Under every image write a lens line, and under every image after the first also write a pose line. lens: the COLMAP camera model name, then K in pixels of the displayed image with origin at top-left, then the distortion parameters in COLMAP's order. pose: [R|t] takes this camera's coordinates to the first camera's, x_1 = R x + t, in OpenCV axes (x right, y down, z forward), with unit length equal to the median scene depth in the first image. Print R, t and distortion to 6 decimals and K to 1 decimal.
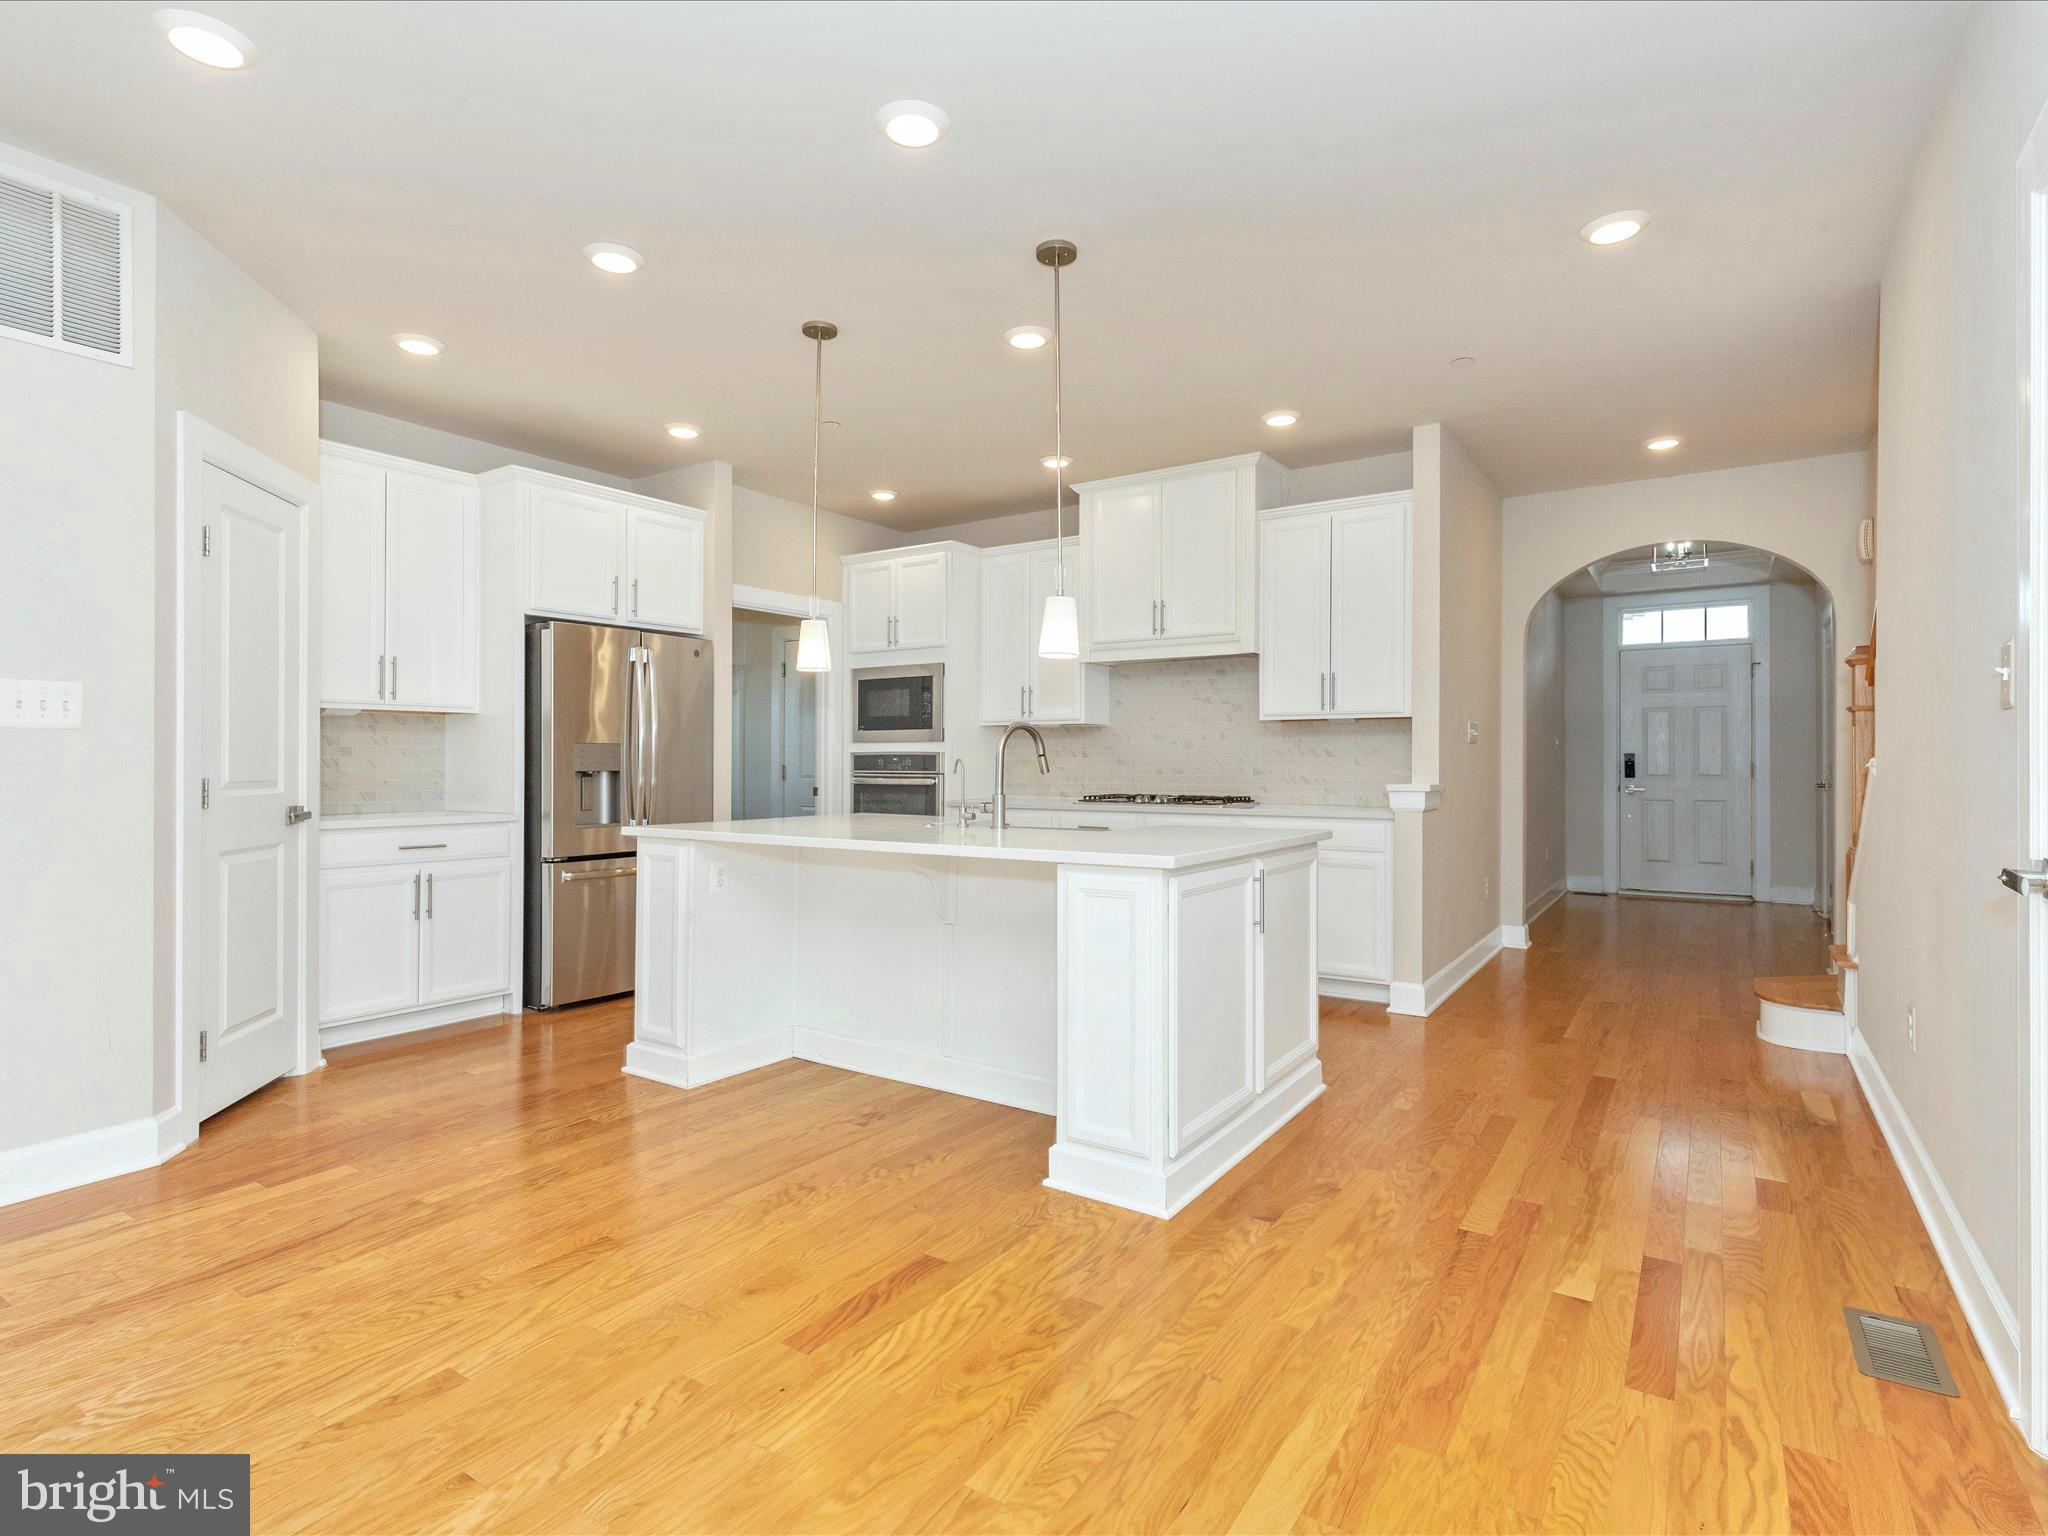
lens RADIAL K [[1032.2, 0, 1019.7], [0, 1032.2, 753.3], [0, 0, 1]] dist [0.006291, -0.000330]
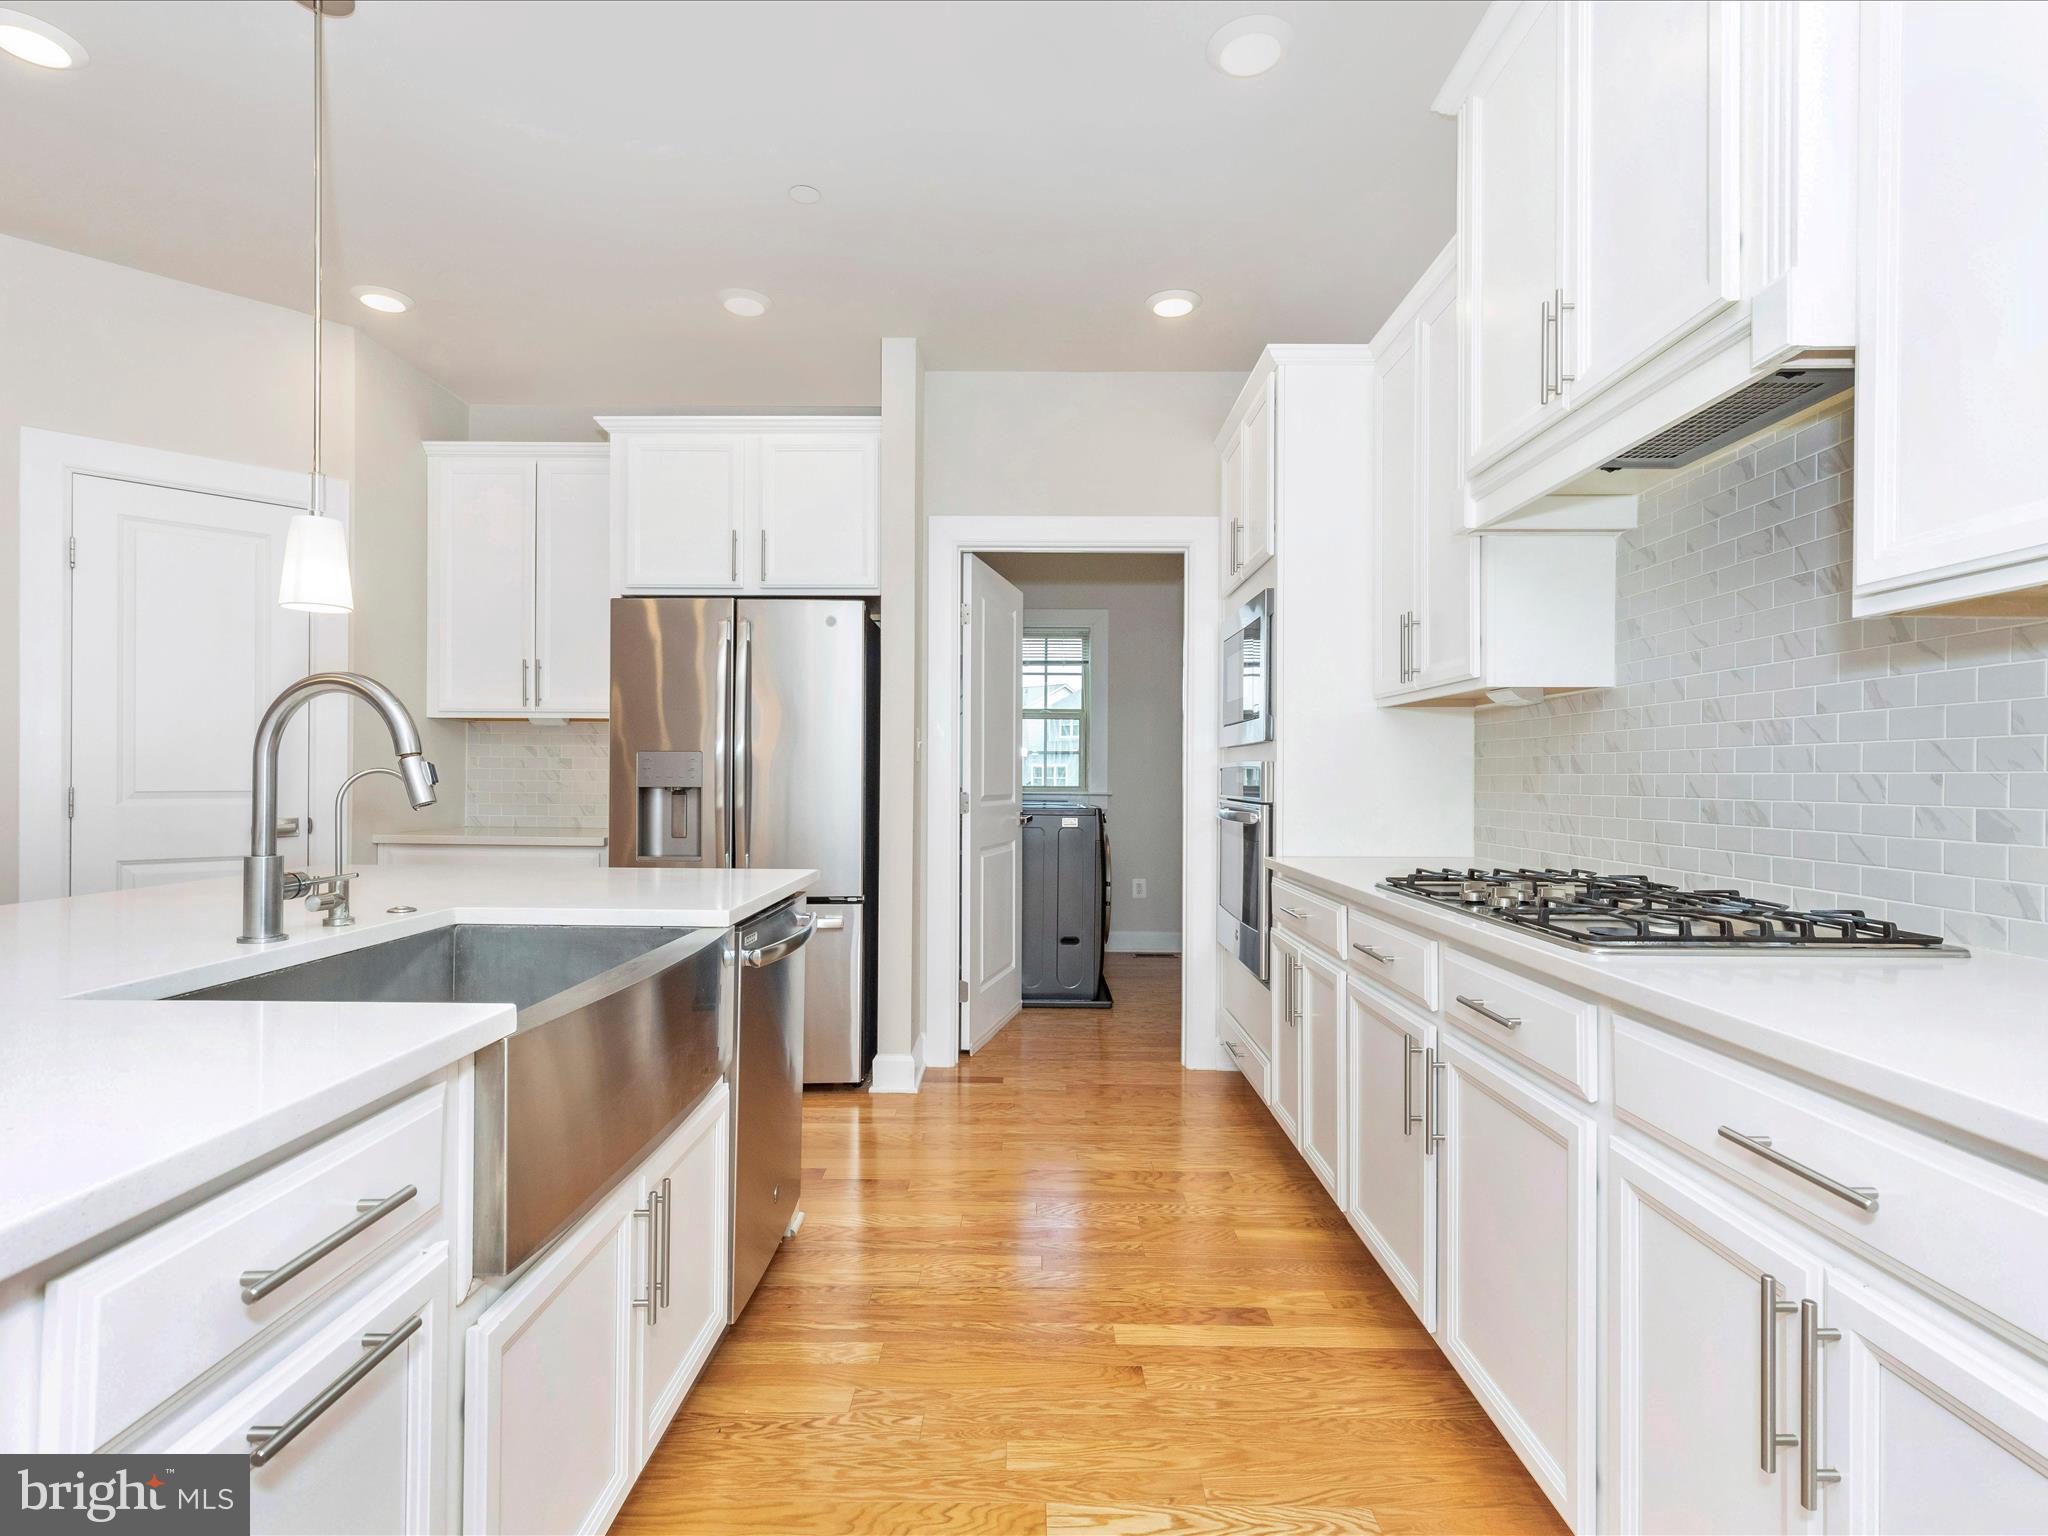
lens RADIAL K [[1032.2, 0, 1028.2], [0, 1032.2, 771.4], [0, 0, 1]] dist [0.006291, -0.000330]
pose [[0.553290, 0.001009, -0.832988, 0.436230], [-0.000184, 0.999999, 0.001090, 0.005107], [0.832989, -0.000449, 0.553290, 0.926935]]
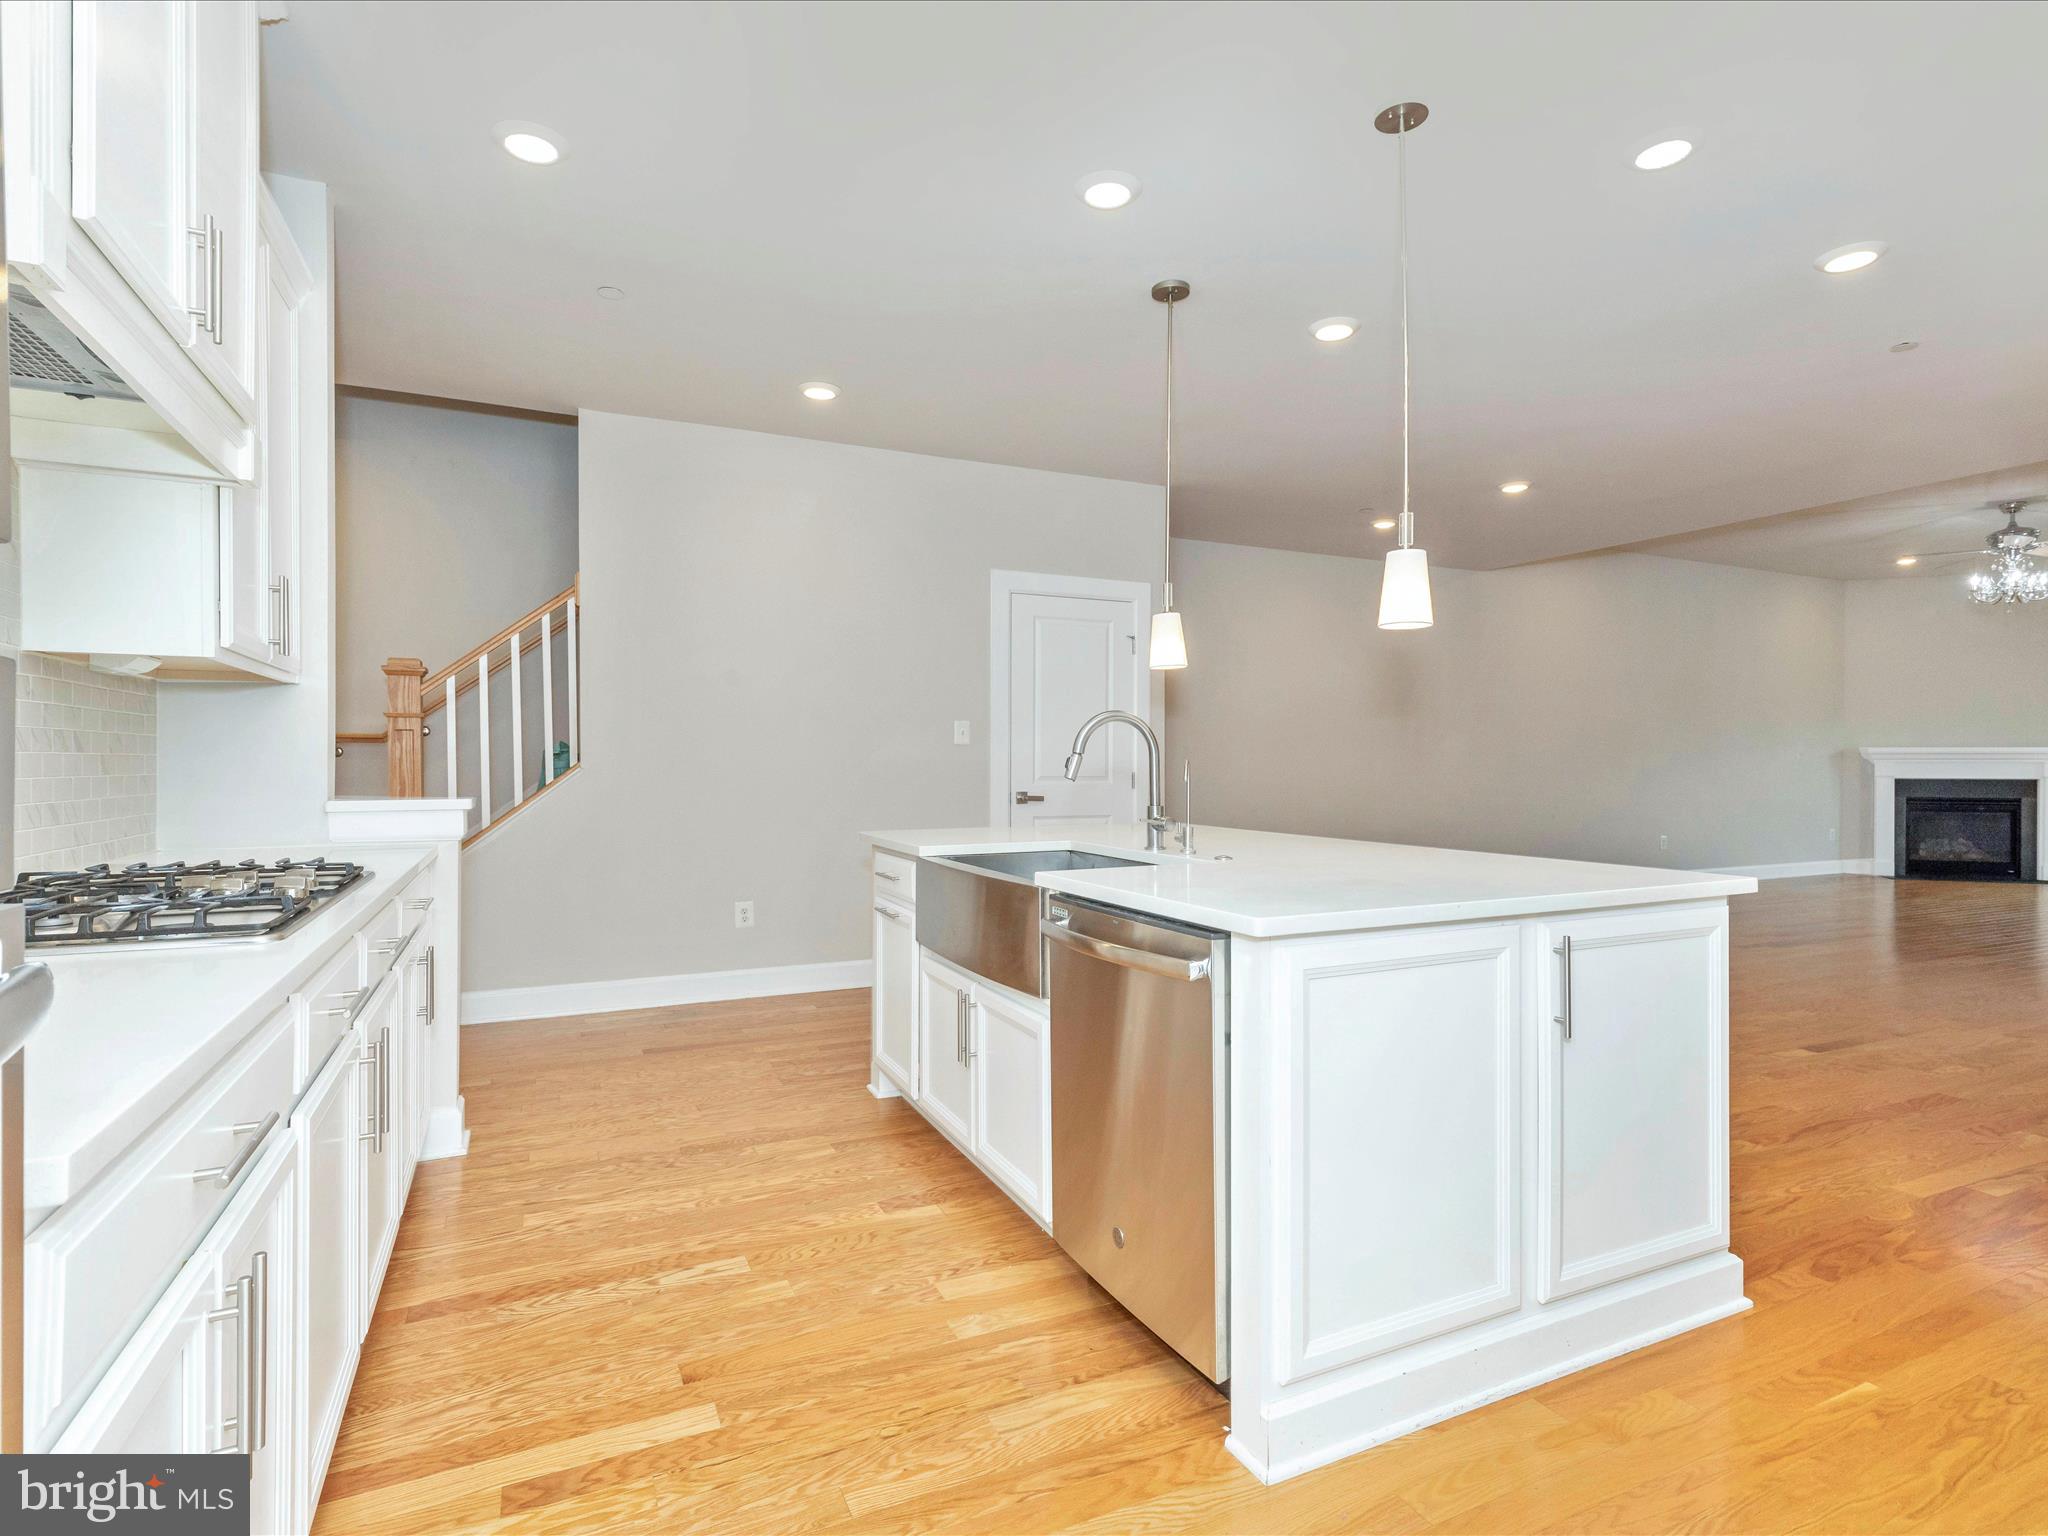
lens RADIAL K [[1032.2, 0, 1019.1], [0, 1032.2, 769.8], [0, 0, 1]] dist [0.006291, -0.000330]
pose [[-0.856117, -0.003132, 0.516773, -0.305710], [-0.004039, 0.999992, -0.000630, 0.012537], [-0.516766, -0.002627, -0.856123, 1.559491]]
